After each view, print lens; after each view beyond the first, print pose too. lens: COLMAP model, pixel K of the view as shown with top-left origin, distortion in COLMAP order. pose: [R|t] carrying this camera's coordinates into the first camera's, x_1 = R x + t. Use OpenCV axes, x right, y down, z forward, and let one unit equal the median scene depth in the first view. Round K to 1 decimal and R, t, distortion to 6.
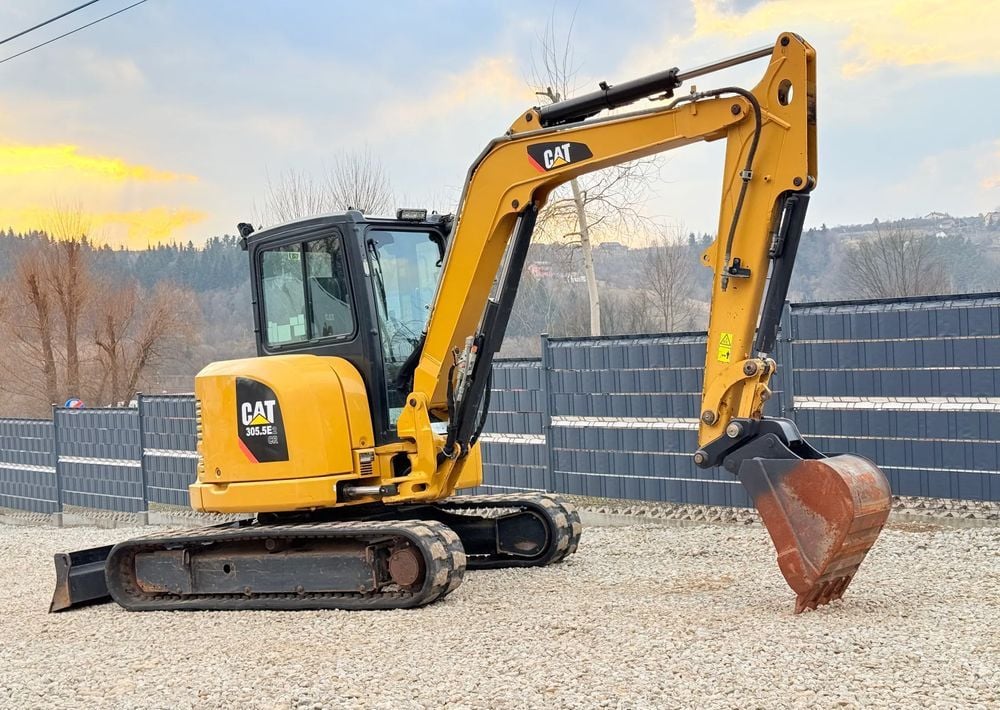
lens RADIAL K [[1387.0, 0, 507.6], [0, 1387.0, 375.7], [0, 0, 1]] dist [0.137598, 0.000000]
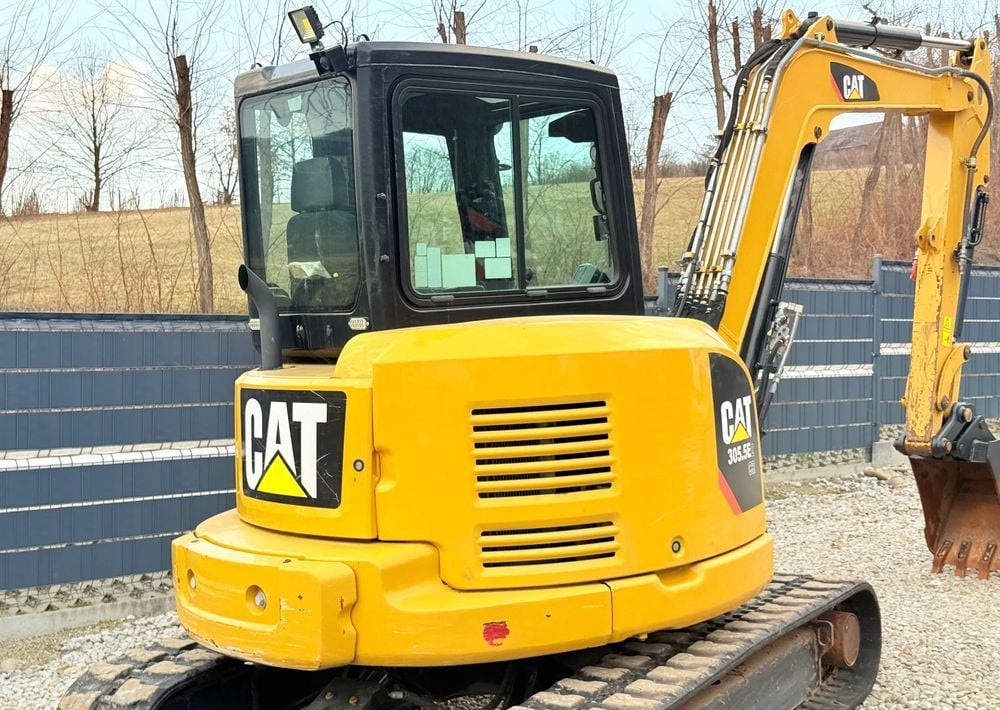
lens RADIAL K [[1387.0, 0, 517.7], [0, 1387.0, 377.8], [0, 0, 1]] dist [0.137598, 0.000000]
pose [[0.052021, 0.012346, 0.998570, -0.700792], [0.022145, 0.999663, -0.013513, 0.015518], [-0.998400, 0.022816, 0.051730, 1.031609]]
